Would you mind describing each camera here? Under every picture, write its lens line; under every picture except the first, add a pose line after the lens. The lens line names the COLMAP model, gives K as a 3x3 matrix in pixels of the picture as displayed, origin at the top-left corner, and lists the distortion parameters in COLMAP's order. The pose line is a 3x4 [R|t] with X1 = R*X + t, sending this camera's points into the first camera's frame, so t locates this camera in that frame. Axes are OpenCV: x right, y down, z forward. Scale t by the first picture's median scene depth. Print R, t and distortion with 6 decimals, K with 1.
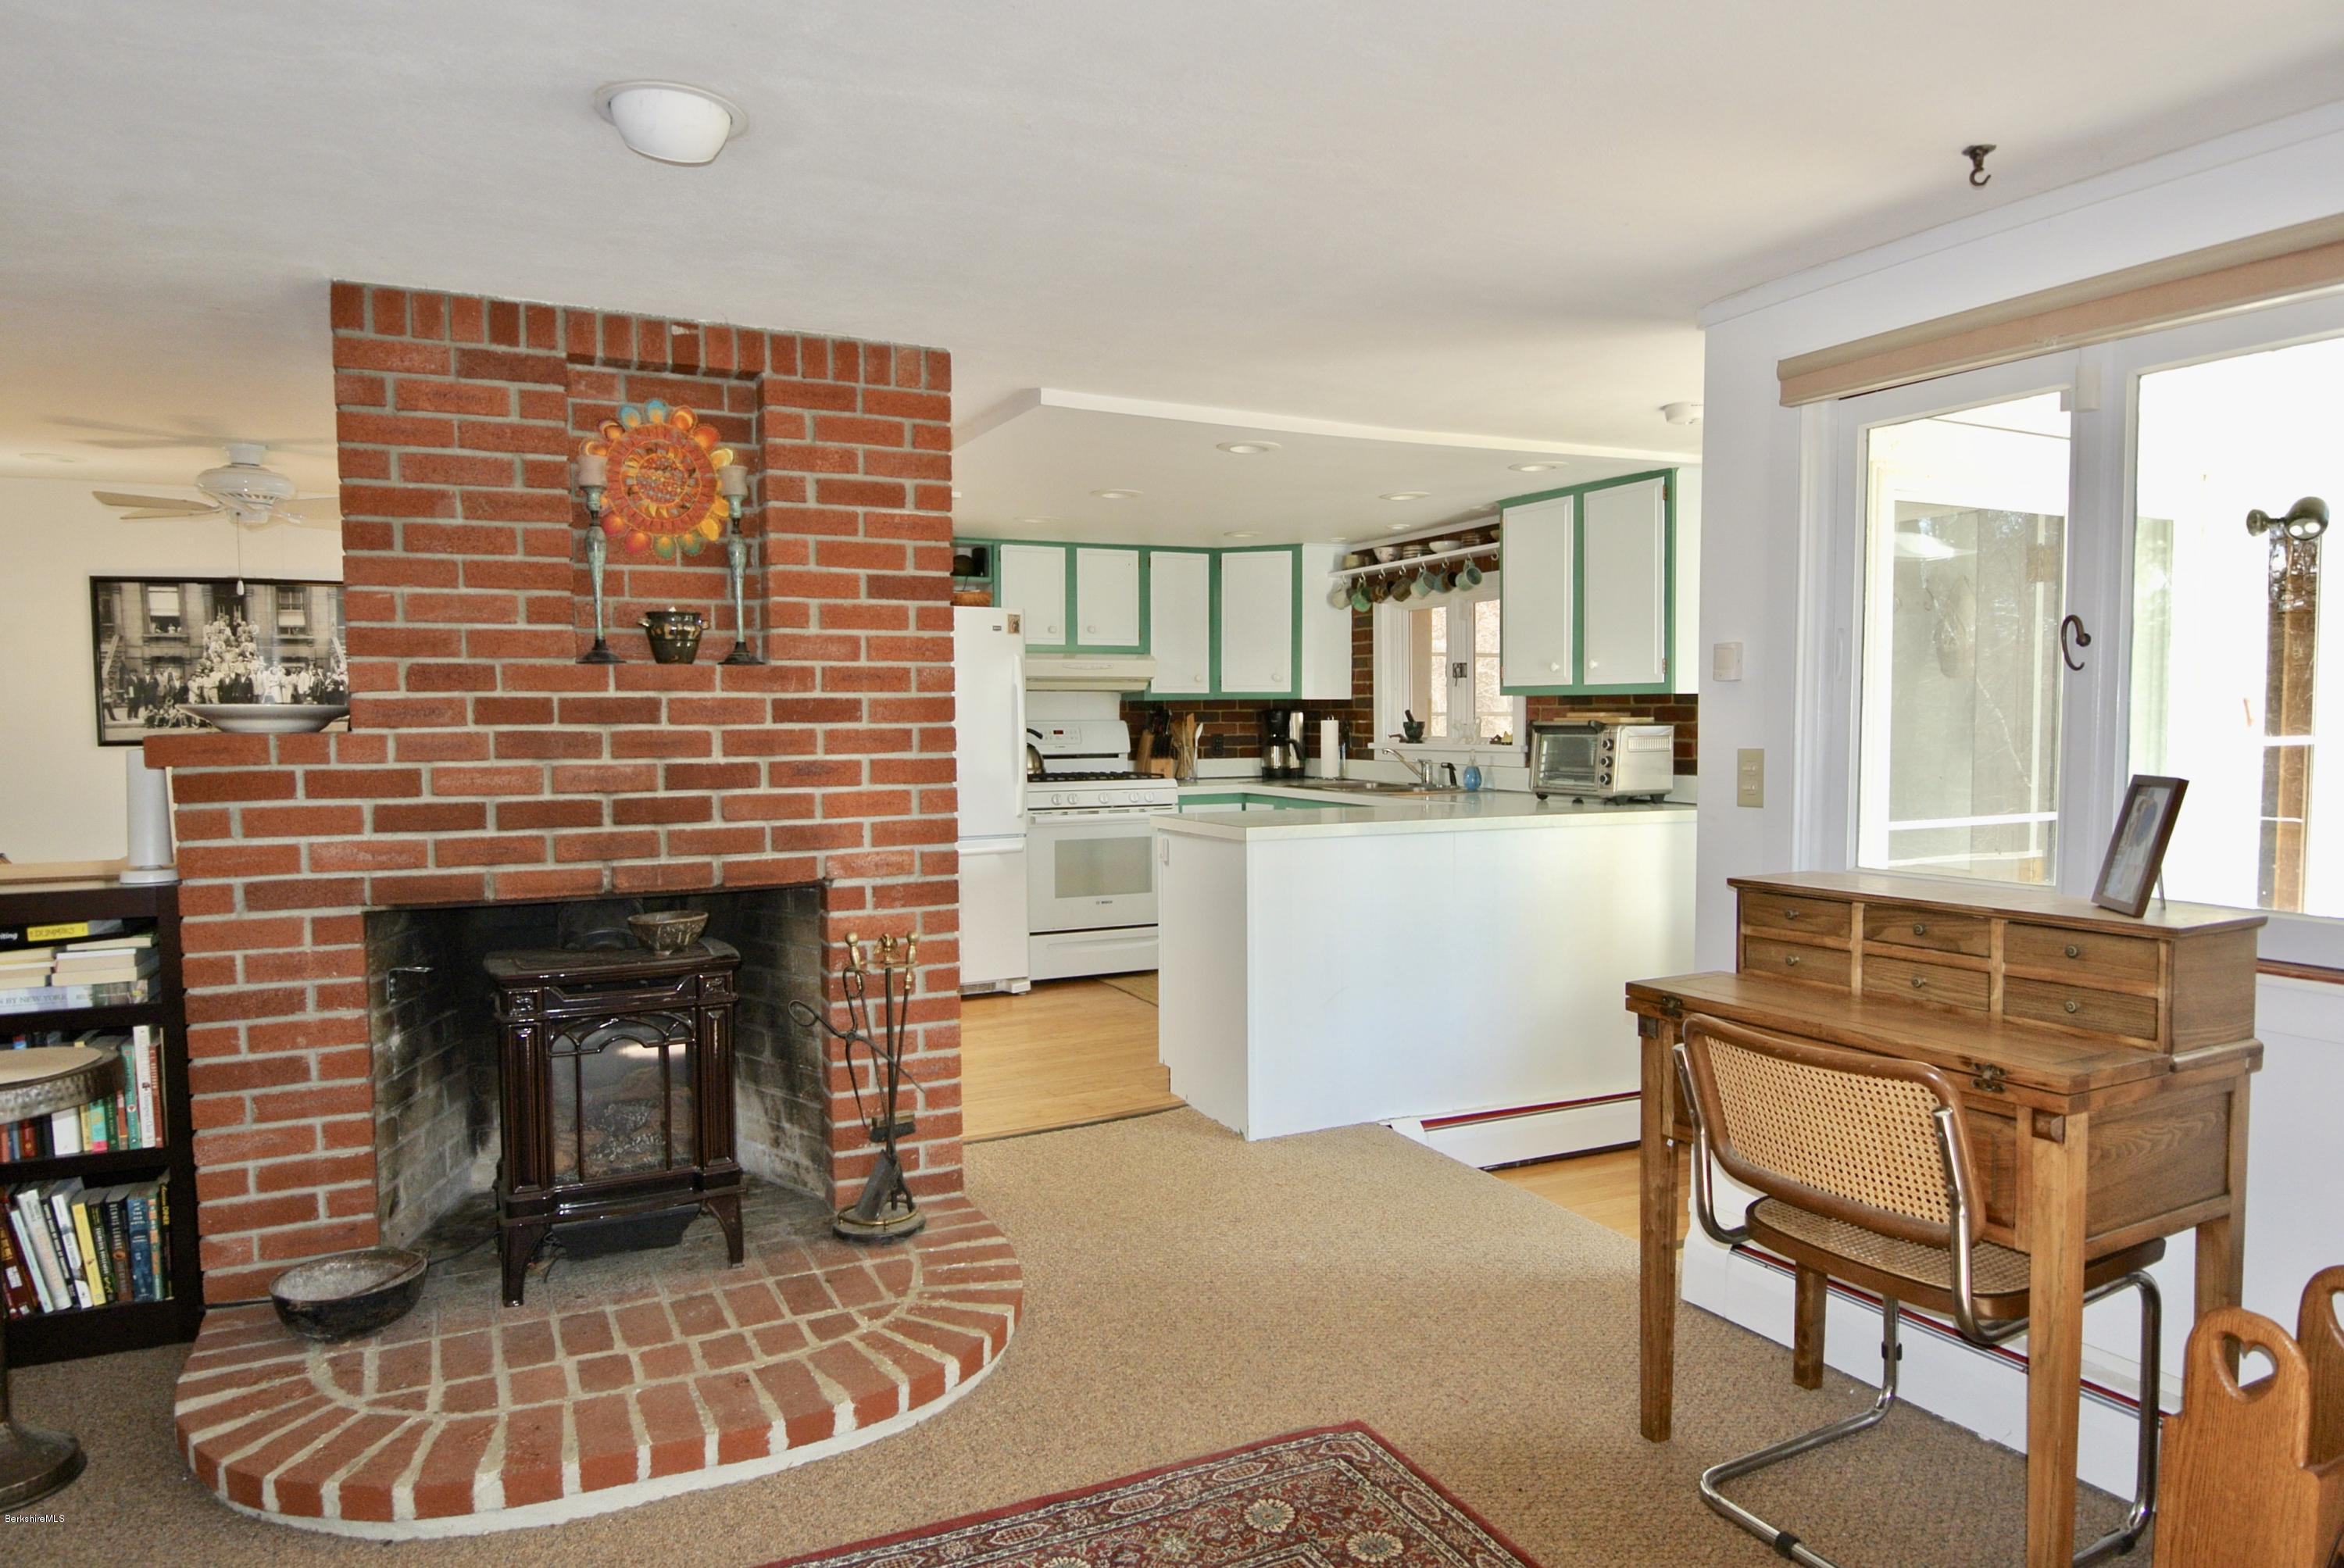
lens RADIAL K [[1441.7, 0, 1181.5], [0, 1441.7, 800.3], [0, 0, 1]] dist [0.003912, -0.025220]
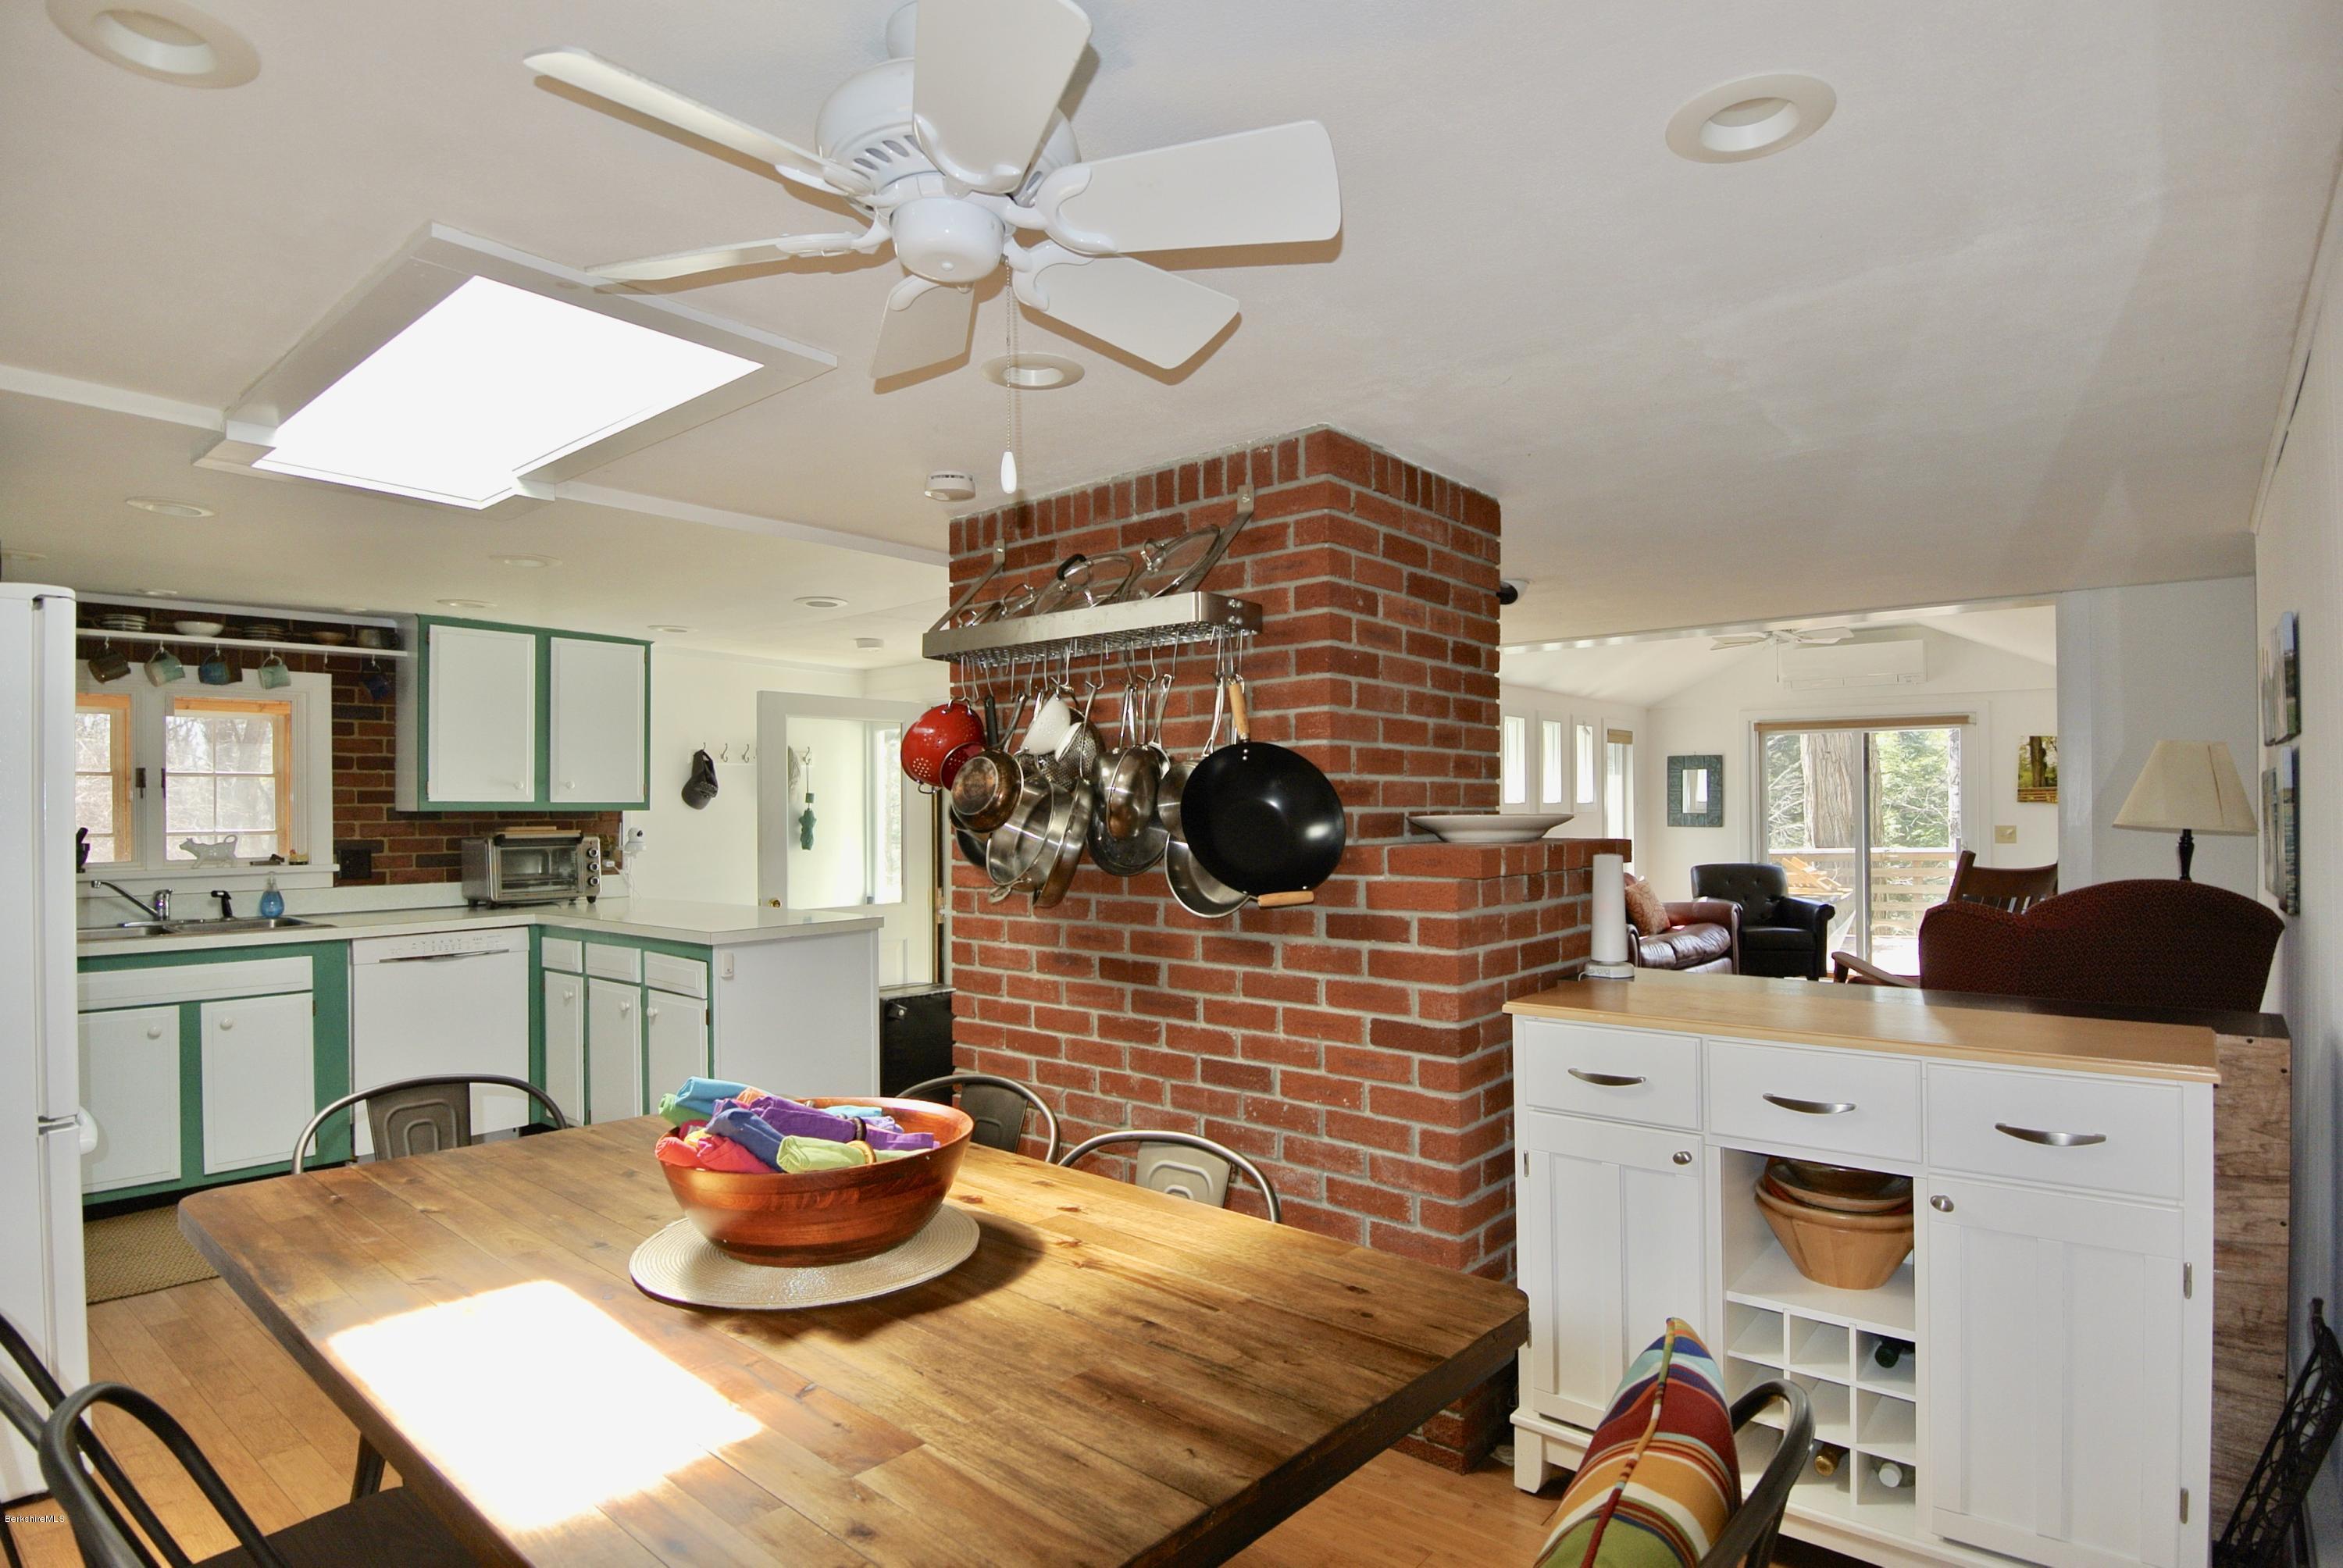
lens RADIAL K [[1208.4, 0, 1182.6], [0, 1208.4, 791.0], [0, 0, 1]] dist [-0.014767, -0.000771]
pose [[-0.403655, 0.021592, 0.914656, -0.815211], [0.062977, 0.998006, 0.004233, -0.063513], [-0.912741, 0.059311, -0.404210, 0.951791]]
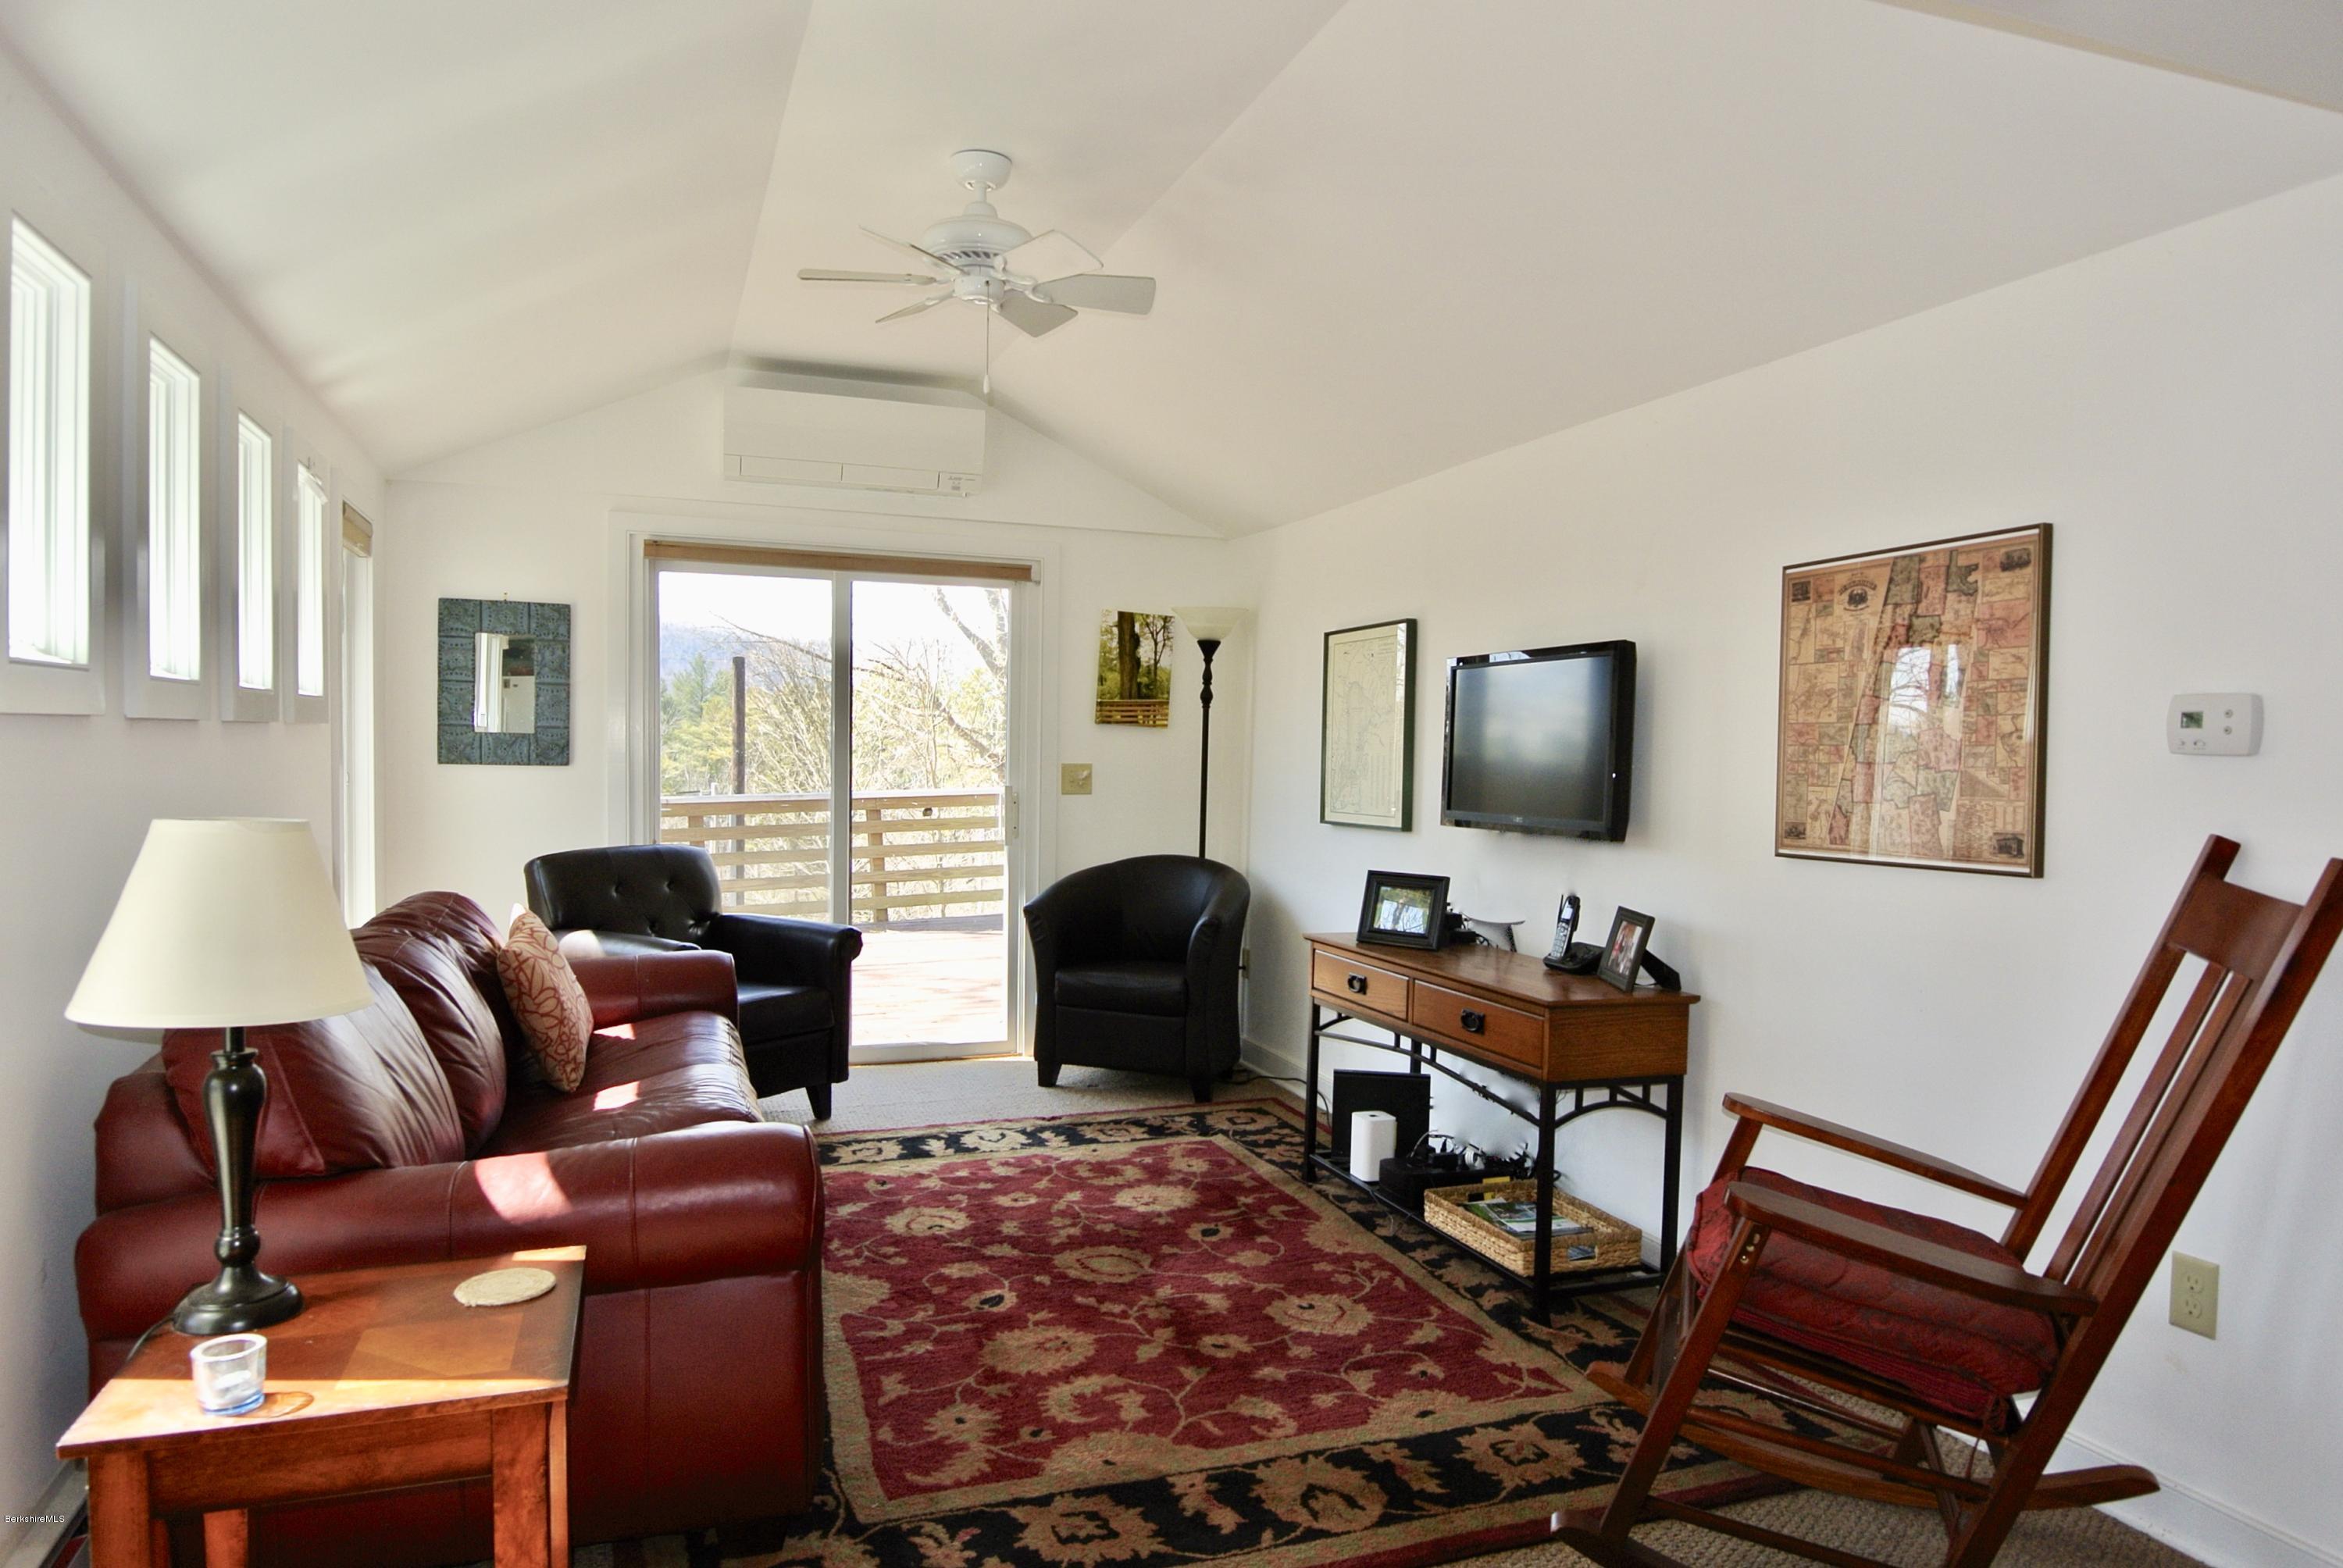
lens RADIAL K [[1441.0, 0, 1137.3], [0, 1441.0, 797.9], [0, 0, 1]] dist [0.003912, -0.025220]
pose [[-0.992918, -0.011516, 0.118245, 0.055407], [-0.000033, 0.995317, 0.096664, -0.021598], [-0.118805, 0.095975, -0.988268, 0.377616]]
